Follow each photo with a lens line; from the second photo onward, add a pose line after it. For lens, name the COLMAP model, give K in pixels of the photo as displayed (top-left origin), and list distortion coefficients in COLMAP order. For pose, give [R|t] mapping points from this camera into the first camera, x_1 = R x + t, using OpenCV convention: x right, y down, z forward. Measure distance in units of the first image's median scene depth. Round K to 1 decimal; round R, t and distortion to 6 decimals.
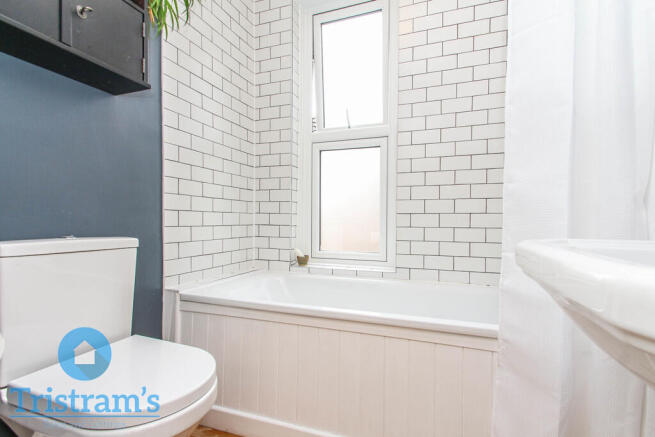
lens RADIAL K [[300.7, 0, 337.2], [0, 300.7, 224.0], [0, 0, 1]] dist [0.024135, -0.001185]
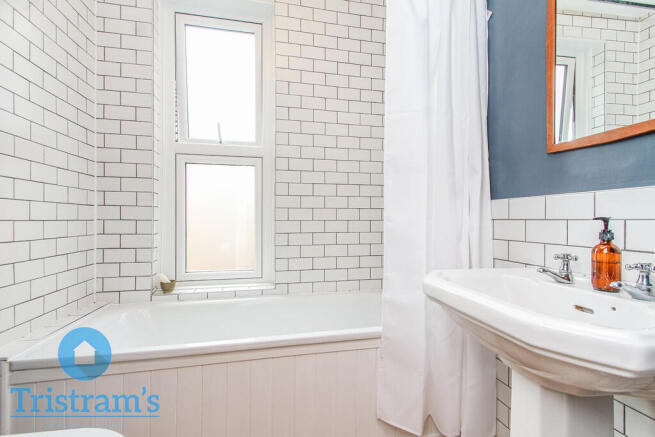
lens RADIAL K [[300.7, 0, 337.2], [0, 300.7, 224.0], [0, 0, 1]] dist [0.024135, -0.001185]
pose [[0.854438, -0.006278, 0.519516, -0.156100], [0.007879, 0.999969, -0.000875, -0.059922], [-0.519494, 0.004841, 0.854460, -0.020892]]
